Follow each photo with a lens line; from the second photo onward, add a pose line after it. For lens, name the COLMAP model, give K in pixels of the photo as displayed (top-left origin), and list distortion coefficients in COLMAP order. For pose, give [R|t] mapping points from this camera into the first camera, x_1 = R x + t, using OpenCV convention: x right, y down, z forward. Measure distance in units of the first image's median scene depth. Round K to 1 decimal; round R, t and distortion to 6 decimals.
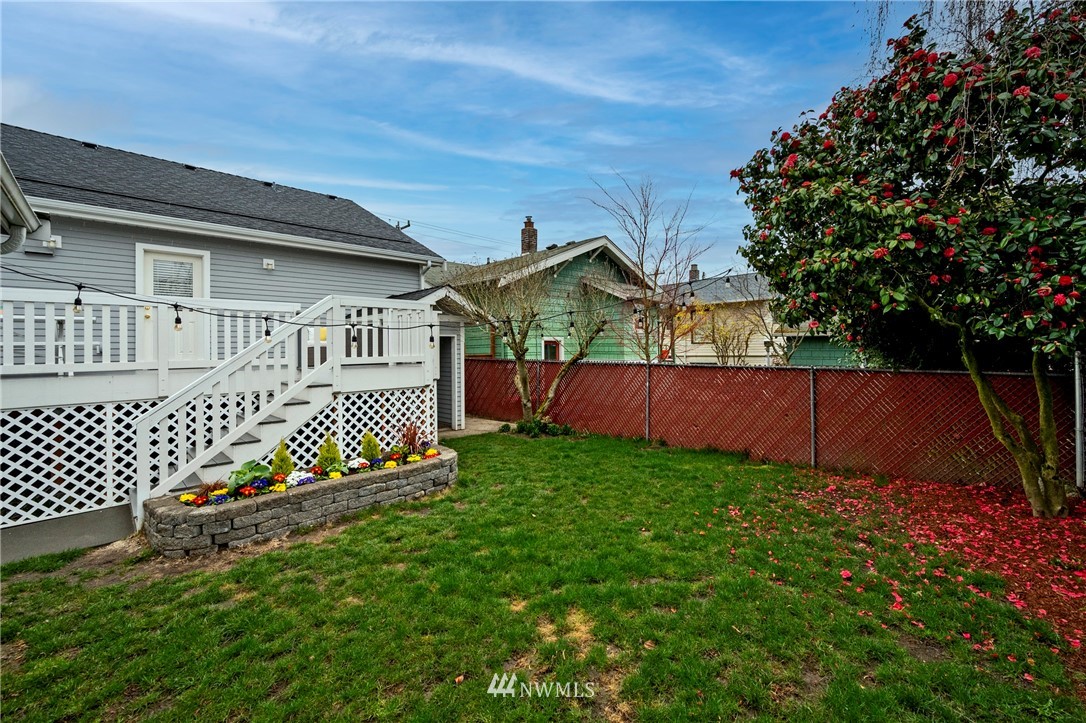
lens RADIAL K [[473.0, 0, 542.8], [0, 473.0, 352.5], [0, 0, 1]] dist [0.003870, -0.000028]
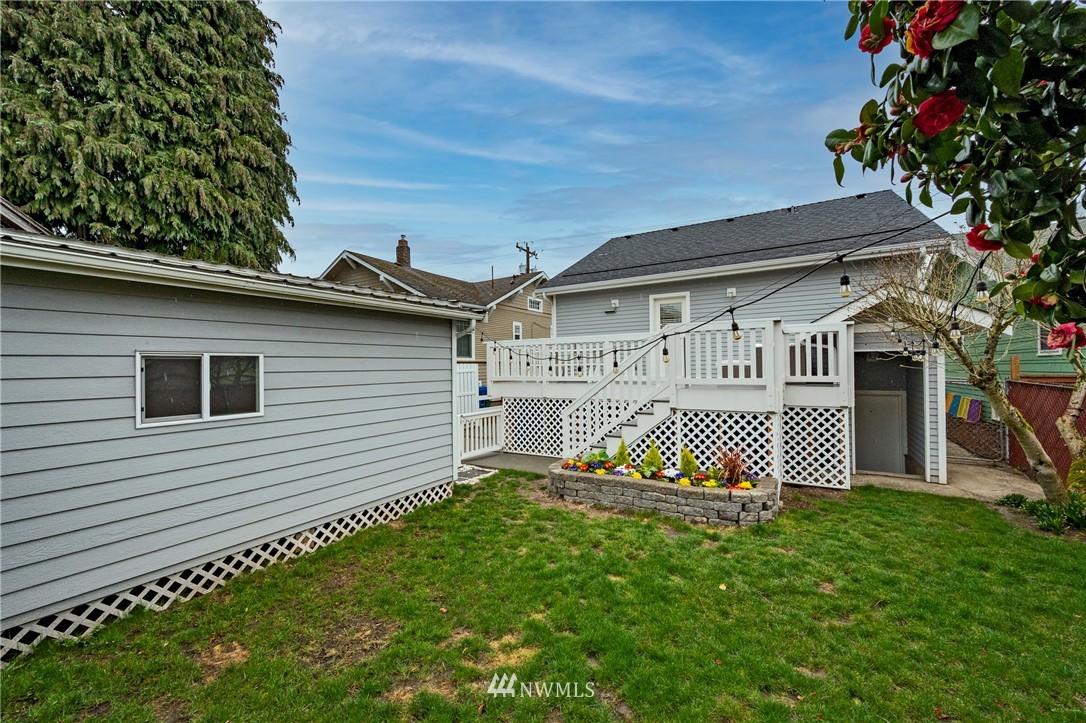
lens RADIAL K [[441.4, 0, 543.7], [0, 441.4, 363.4], [0, 0, 1]] dist [0.001328, -0.000805]
pose [[0.214807, 0.010611, -0.976599, 0.554889], [-0.004336, 0.999941, 0.009910, -0.034186], [0.976647, 0.002106, 0.214841, 0.471462]]
